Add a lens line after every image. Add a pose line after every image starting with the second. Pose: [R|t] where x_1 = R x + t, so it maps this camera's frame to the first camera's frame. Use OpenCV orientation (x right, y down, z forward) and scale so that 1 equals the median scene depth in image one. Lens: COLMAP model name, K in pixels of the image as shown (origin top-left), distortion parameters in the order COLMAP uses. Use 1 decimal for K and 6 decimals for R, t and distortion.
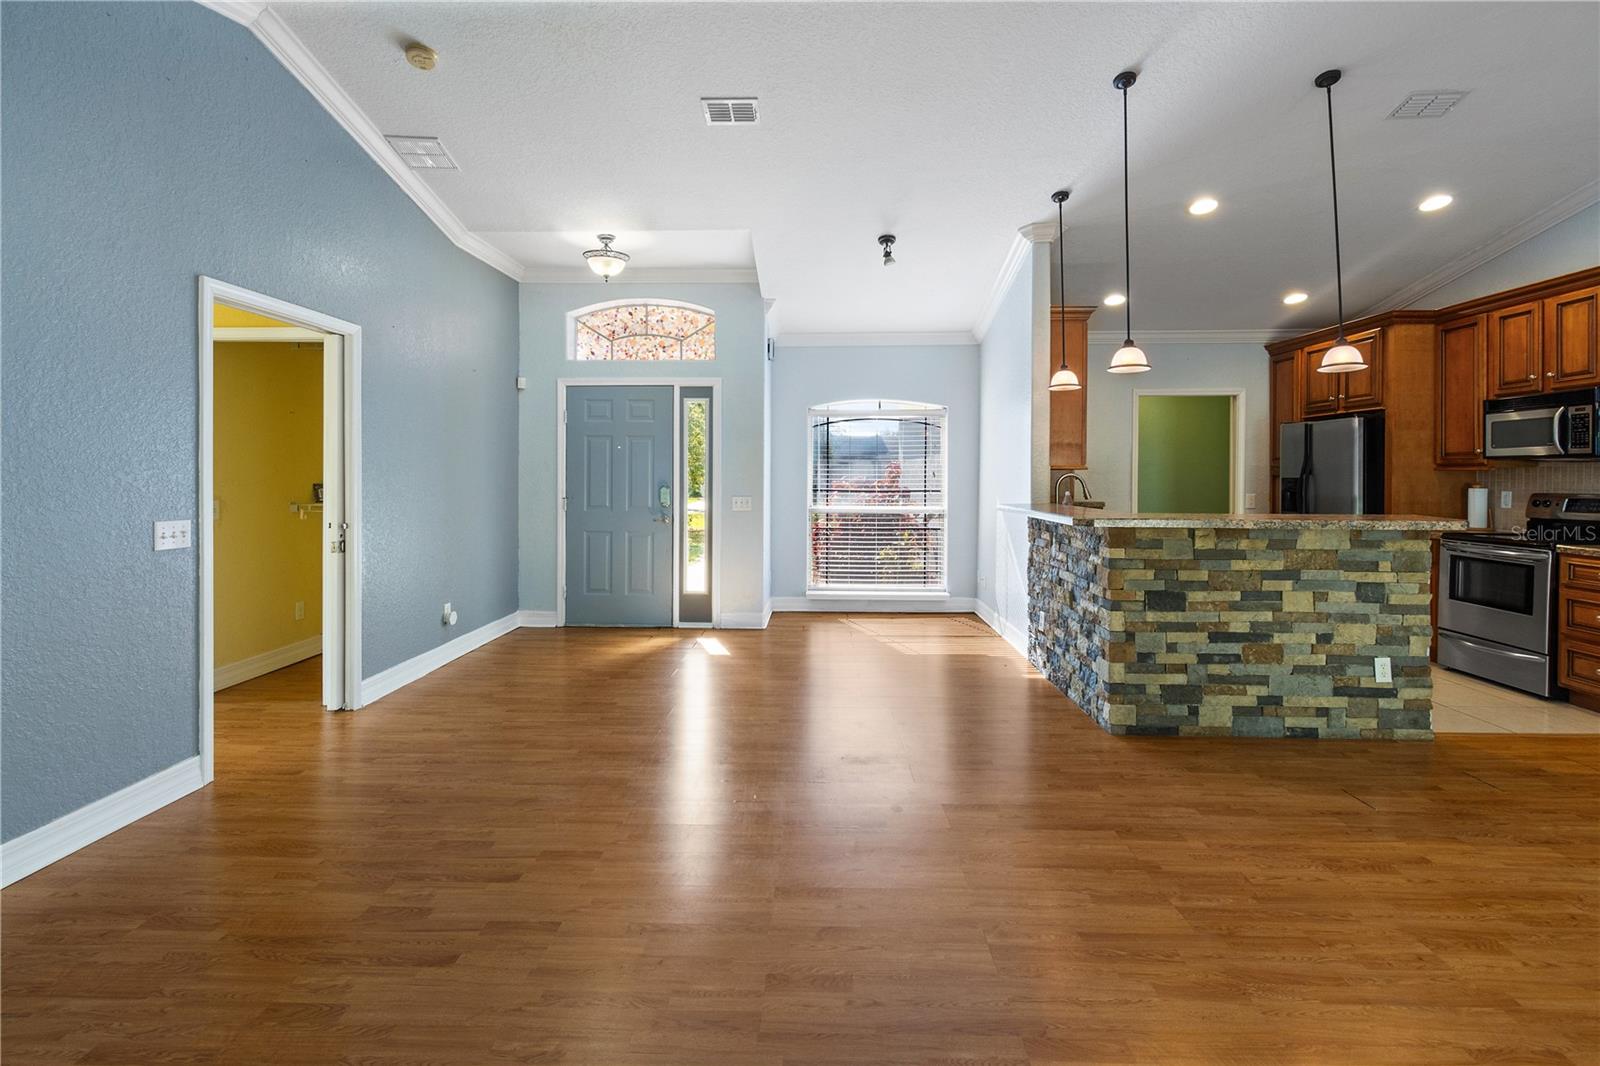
lens RADIAL K [[743.7, 0, 799.4], [0, 743.7, 478.7], [0, 0, 1]] dist [-0.002752, -0.000379]
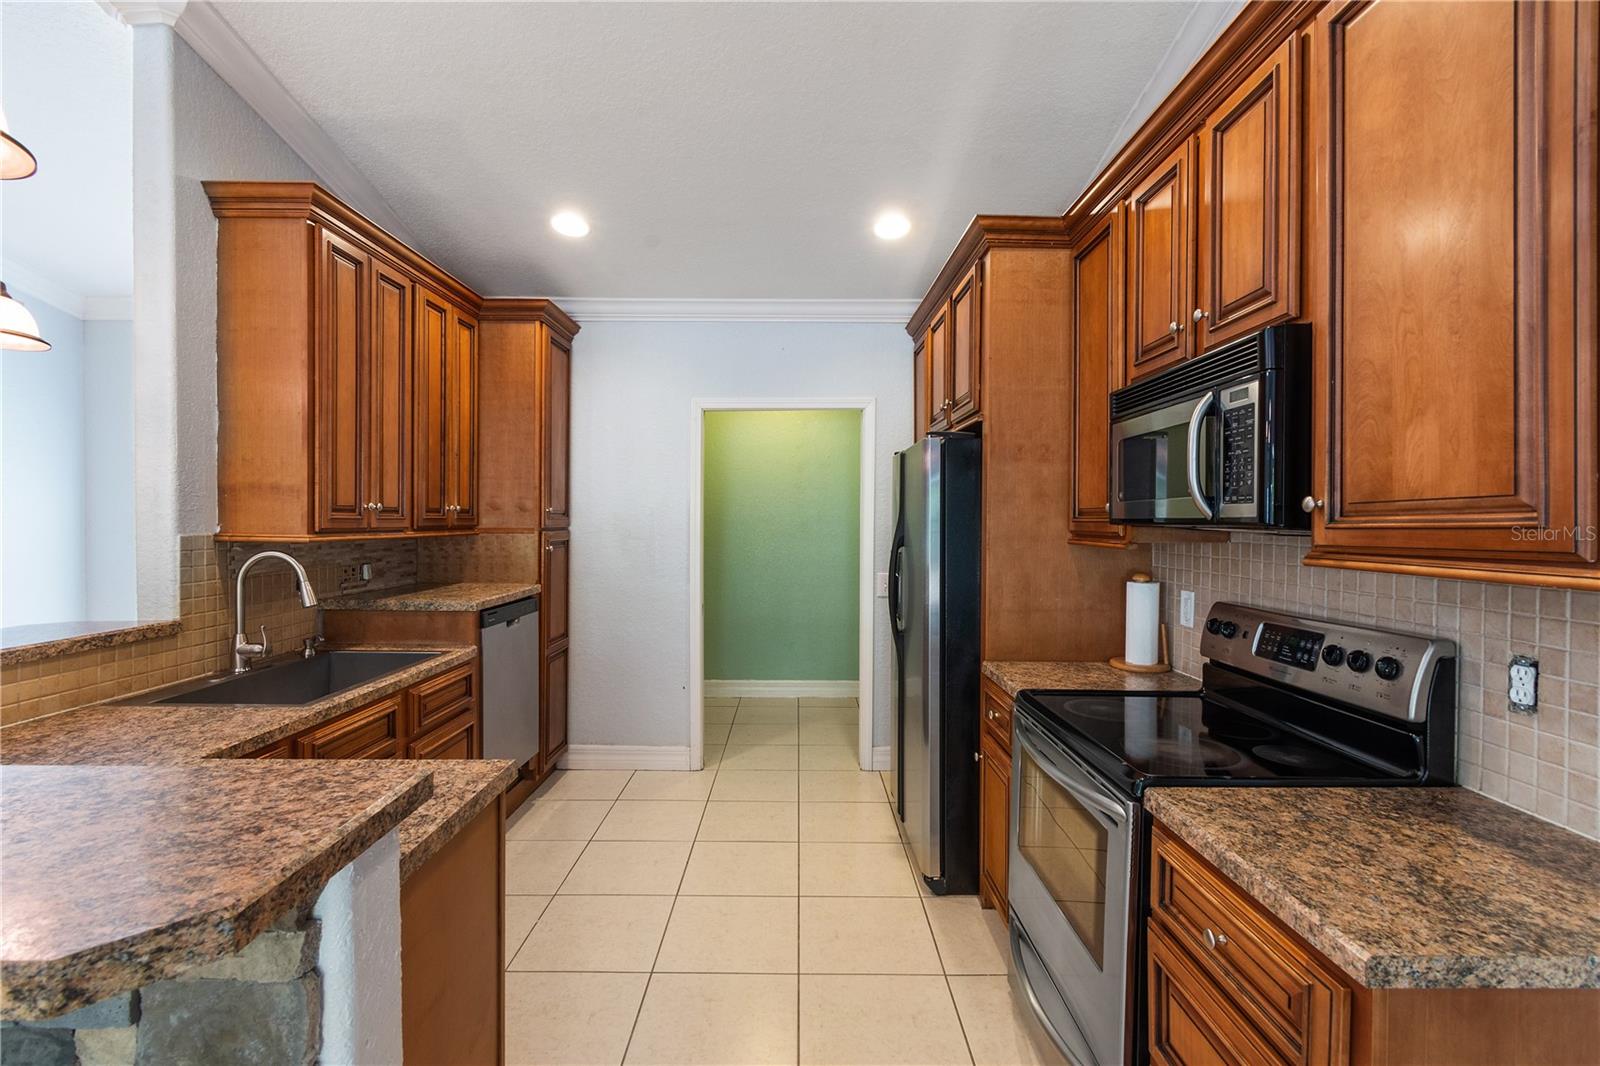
lens RADIAL K [[724.8, 0, 798.1], [0, 724.8, 524.9], [0, 0, 1]] dist [-0.001170, -0.000402]
pose [[0.999560, 0.001837, 0.029618, 0.968960], [-0.001899, 0.999996, 0.002082, -0.035892], [-0.029614, -0.002138, 0.999559, 0.764564]]
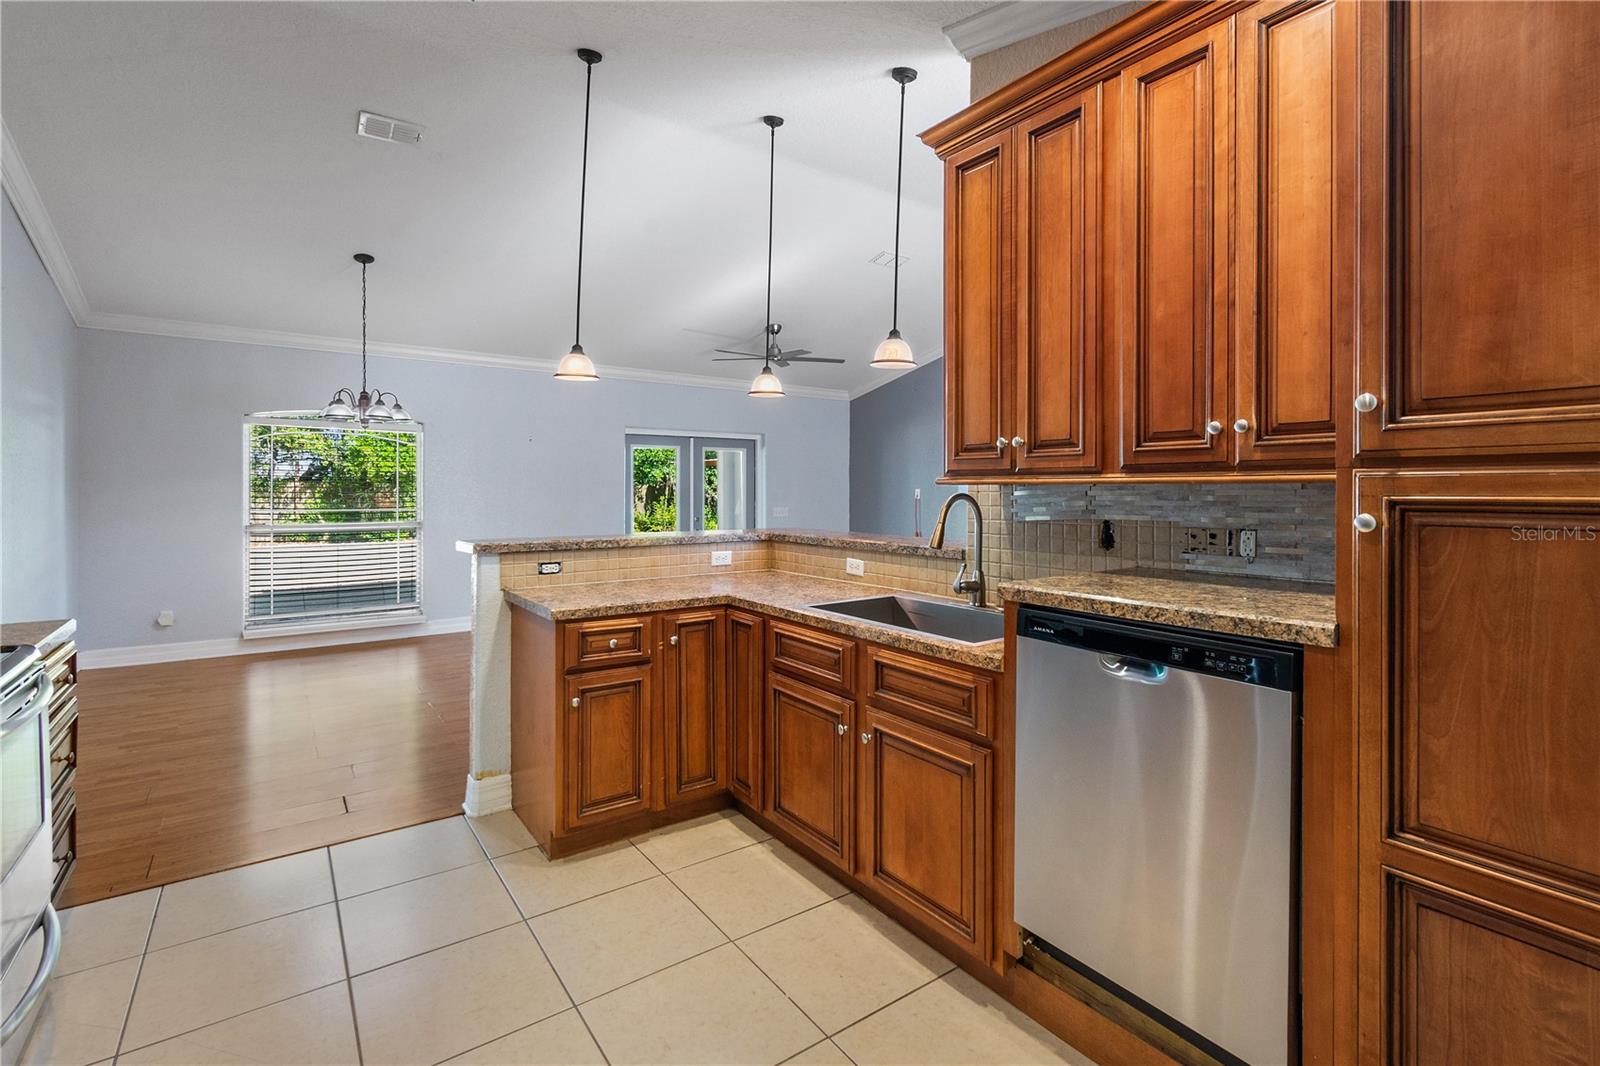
lens RADIAL K [[735.0, 0, 801.8], [0, 735.0, 495.0], [0, 0, 1]] dist [0.001029, -0.000027]
pose [[-0.798617, 0.001936, -0.601837, 1.046978], [-0.005641, 0.999927, 0.010702, -0.013998], [0.601814, 0.011942, -0.798547, 1.903356]]
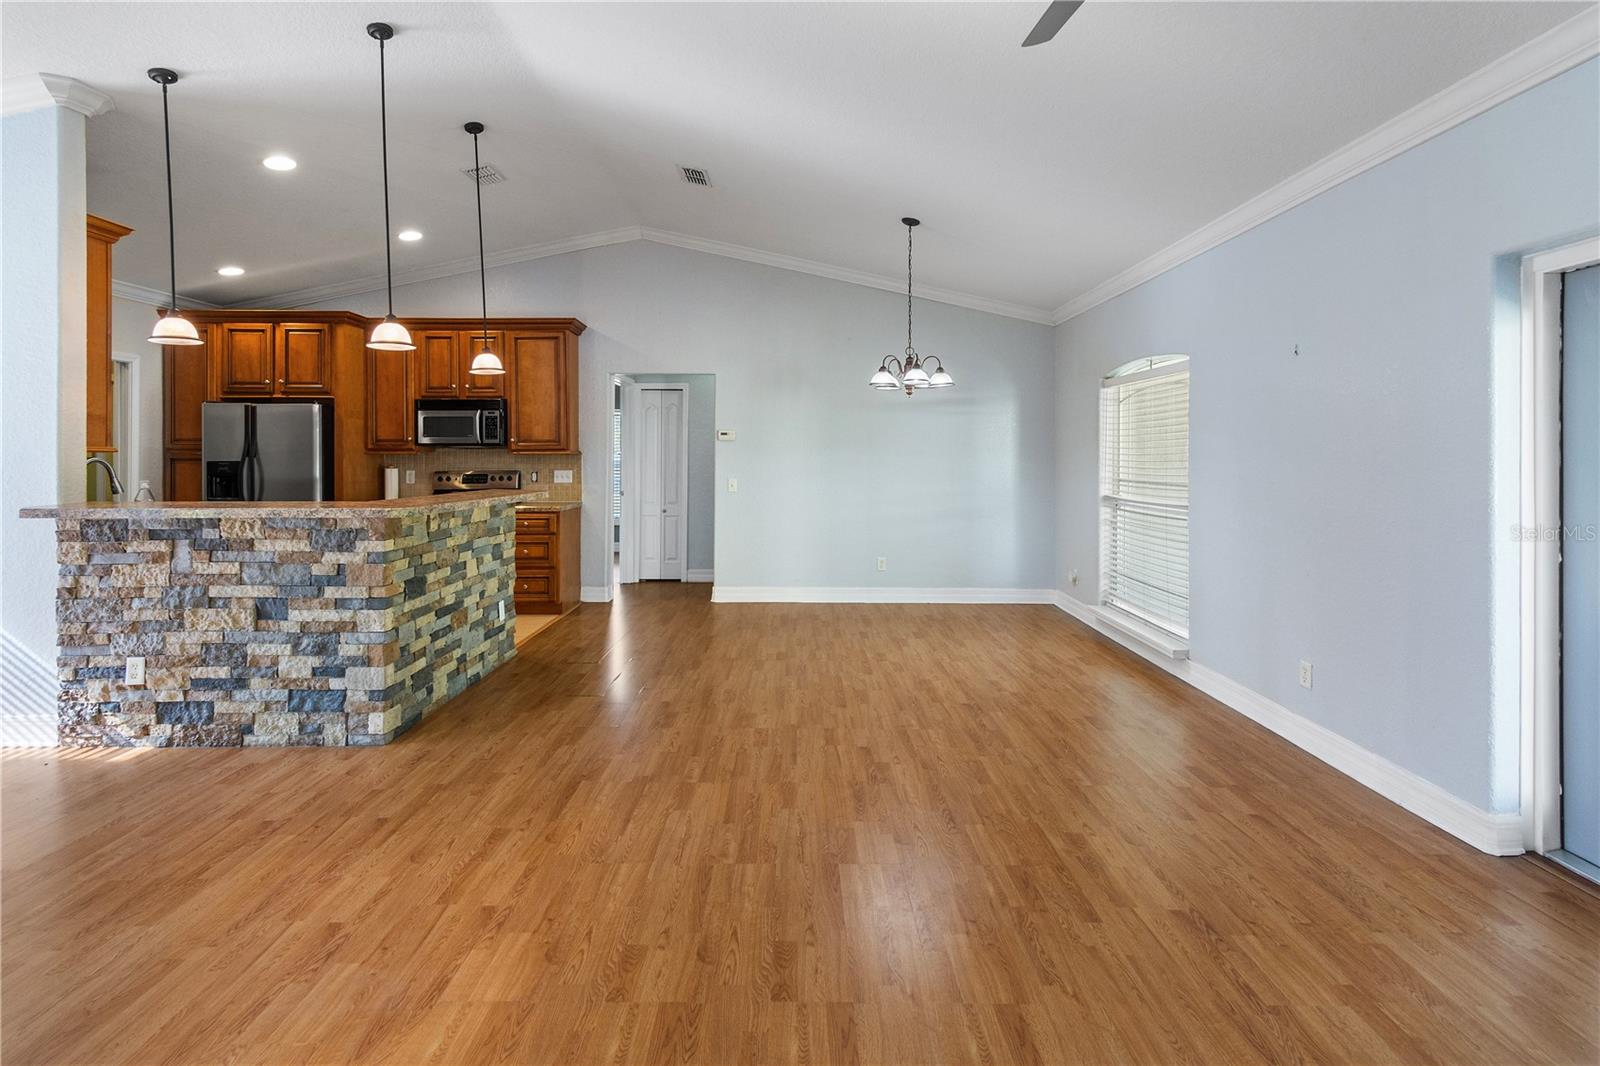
lens RADIAL K [[743.3, 0, 801.2], [0, 743.3, 458.8], [0, 0, 1]] dist [0.002948, -0.000225]
pose [[-0.042320, -0.005157, 0.999091, -0.512879], [0.005600, 0.999970, 0.005399, -0.008961], [-0.999088, 0.005823, -0.042290, 0.527904]]
